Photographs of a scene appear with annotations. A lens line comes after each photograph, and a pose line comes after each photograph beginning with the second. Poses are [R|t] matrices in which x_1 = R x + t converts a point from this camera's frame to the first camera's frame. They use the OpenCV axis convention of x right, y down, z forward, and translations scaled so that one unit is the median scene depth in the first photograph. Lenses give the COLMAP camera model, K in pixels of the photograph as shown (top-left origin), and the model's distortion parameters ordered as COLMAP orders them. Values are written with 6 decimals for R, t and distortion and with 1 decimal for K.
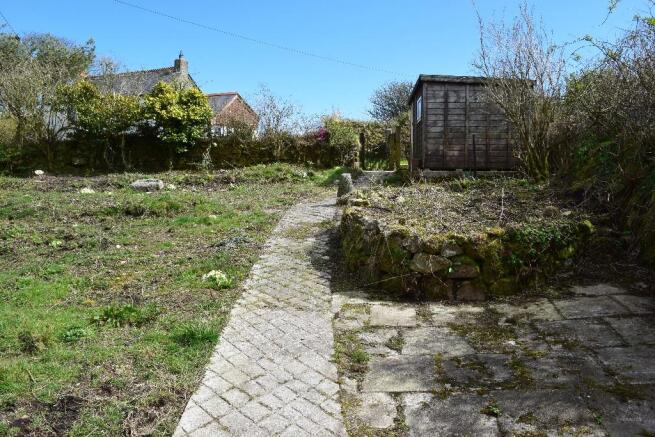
lens RADIAL K [[516.9, 0, 326.0], [0, 516.9, 214.2], [0, 0, 1]] dist [-0.086295, 0.018490]
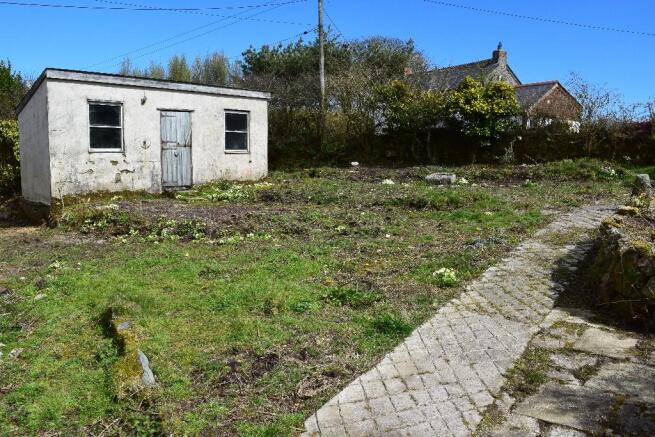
lens RADIAL K [[516.9, 0, 325.4], [0, 516.9, 218.4], [0, 0, 1]] dist [-0.086295, 0.018490]
pose [[0.813928, 0.072144, -0.576469, 0.180171], [-0.056524, 0.997386, 0.045015, -0.024101], [0.578210, -0.004055, 0.815878, 0.009558]]
